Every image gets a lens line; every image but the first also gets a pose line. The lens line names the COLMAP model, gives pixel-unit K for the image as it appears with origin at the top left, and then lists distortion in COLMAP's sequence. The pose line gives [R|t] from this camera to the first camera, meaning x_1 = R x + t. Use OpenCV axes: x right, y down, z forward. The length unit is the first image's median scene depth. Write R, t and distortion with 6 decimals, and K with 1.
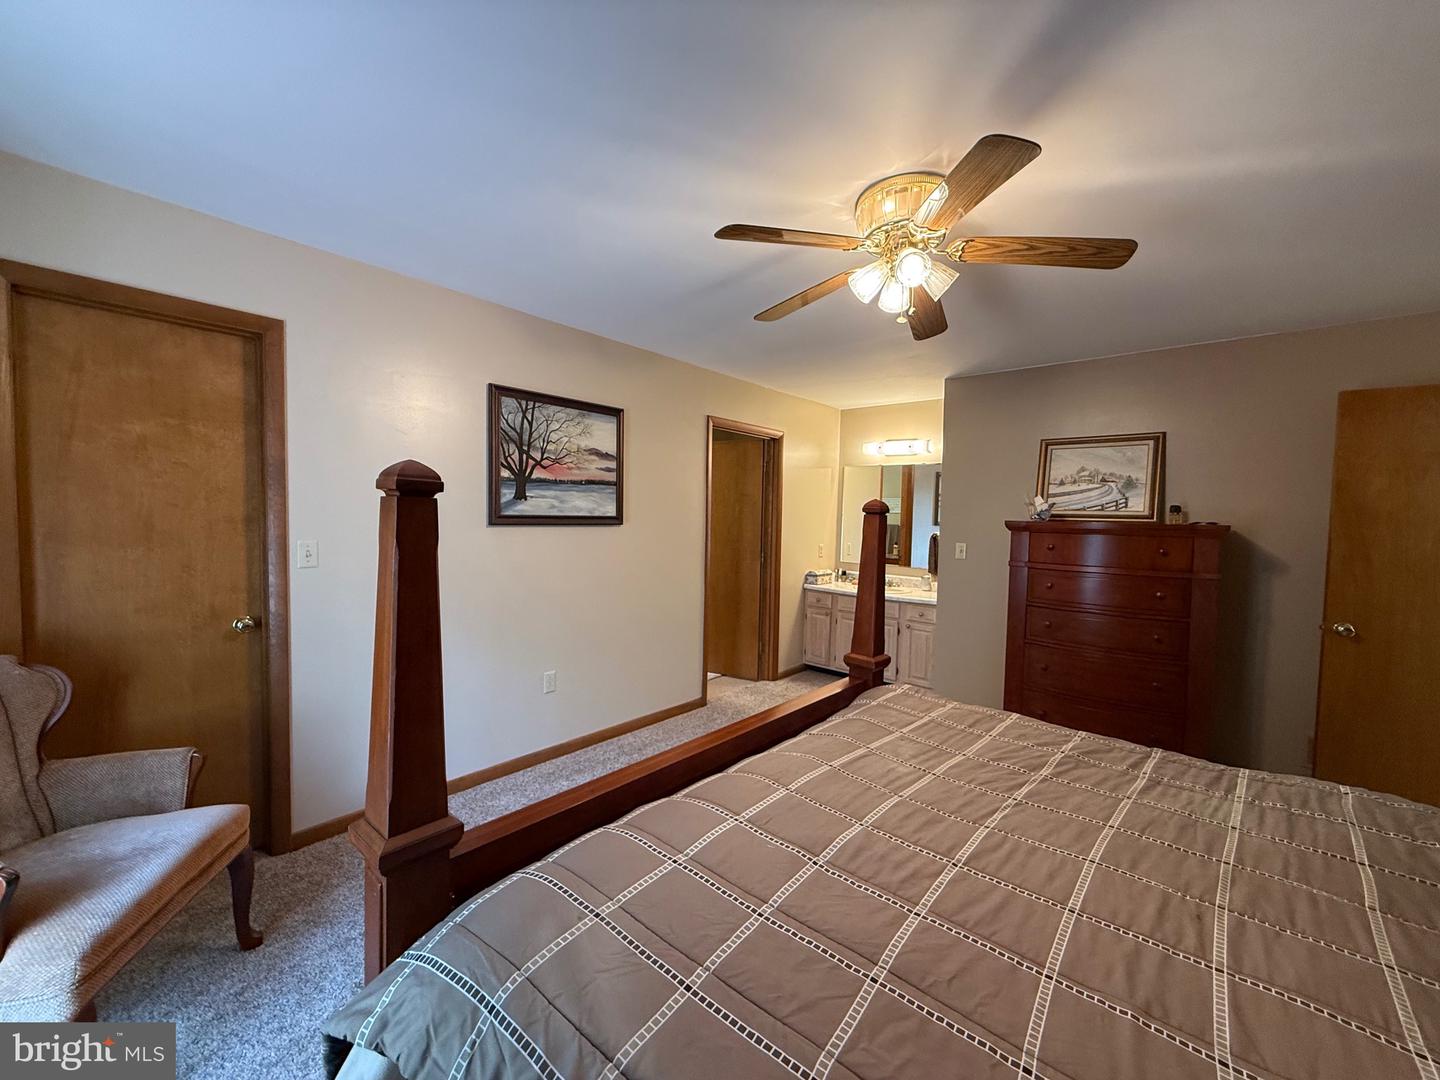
lens RADIAL K [[576.3, 0, 716.7], [0, 576.3, 538.1], [0, 0, 1]] dist [-0.001334, 0.000135]
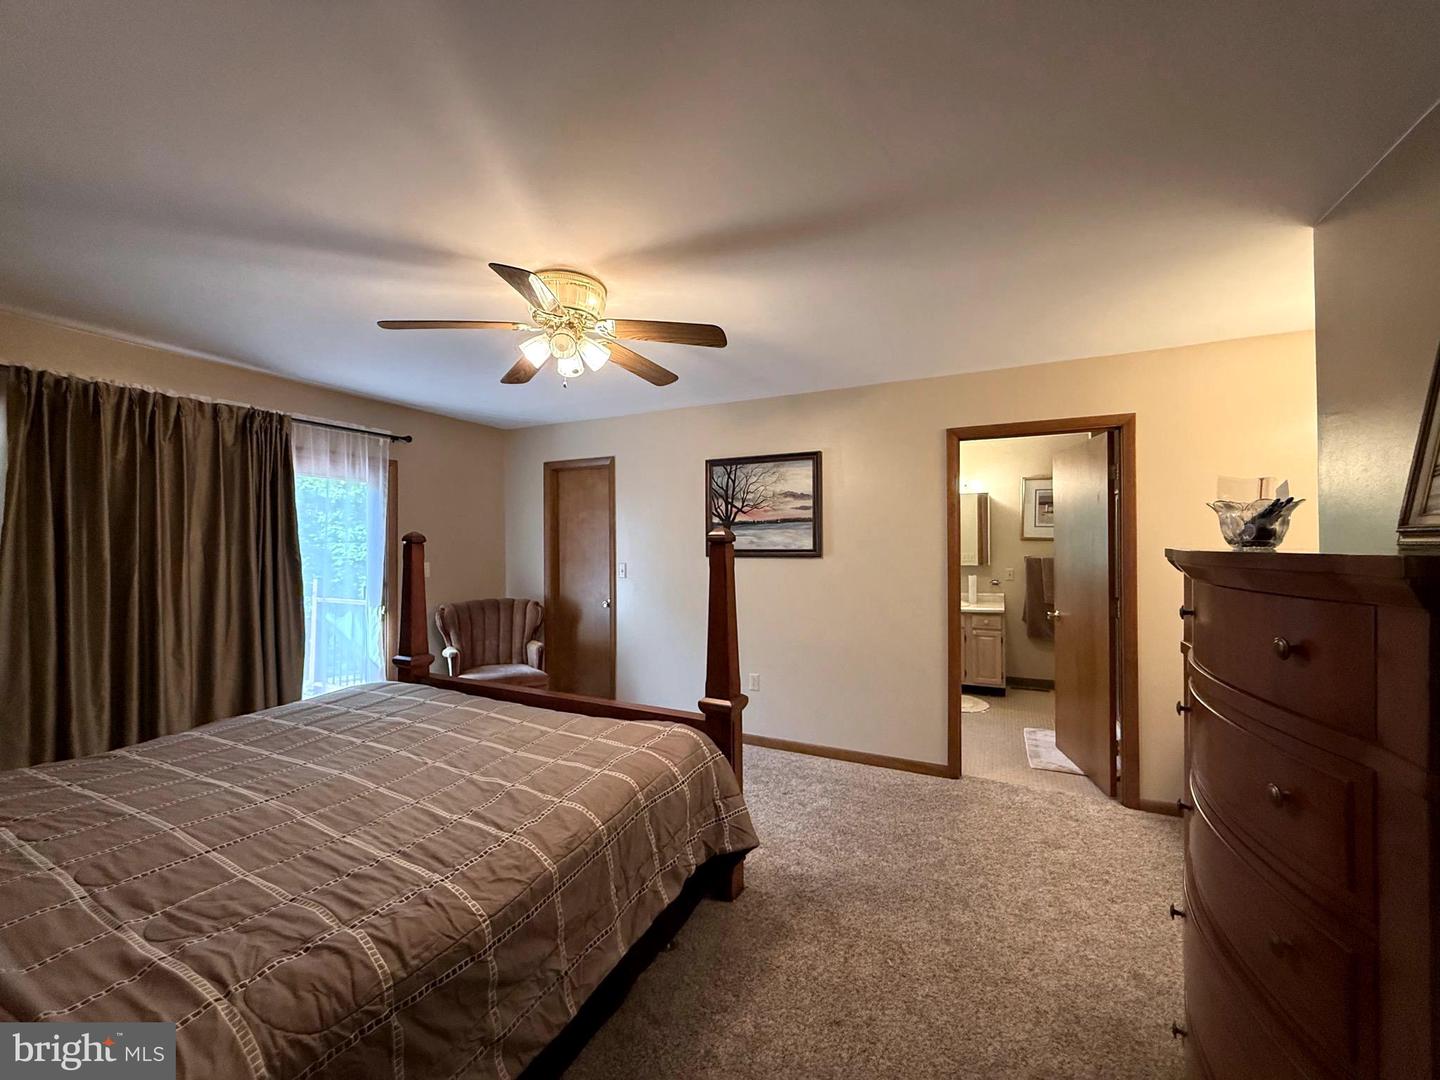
lens RADIAL K [[576.3, 0, 716.7], [0, 576.3, 538.1], [0, 0, 1]] dist [-0.001334, 0.000135]
pose [[0.247149, -0.031299, -0.968472, 0.951837], [-0.031435, 0.998693, -0.040297, -0.010632], [0.968468, 0.040404, 0.245842, 0.623645]]
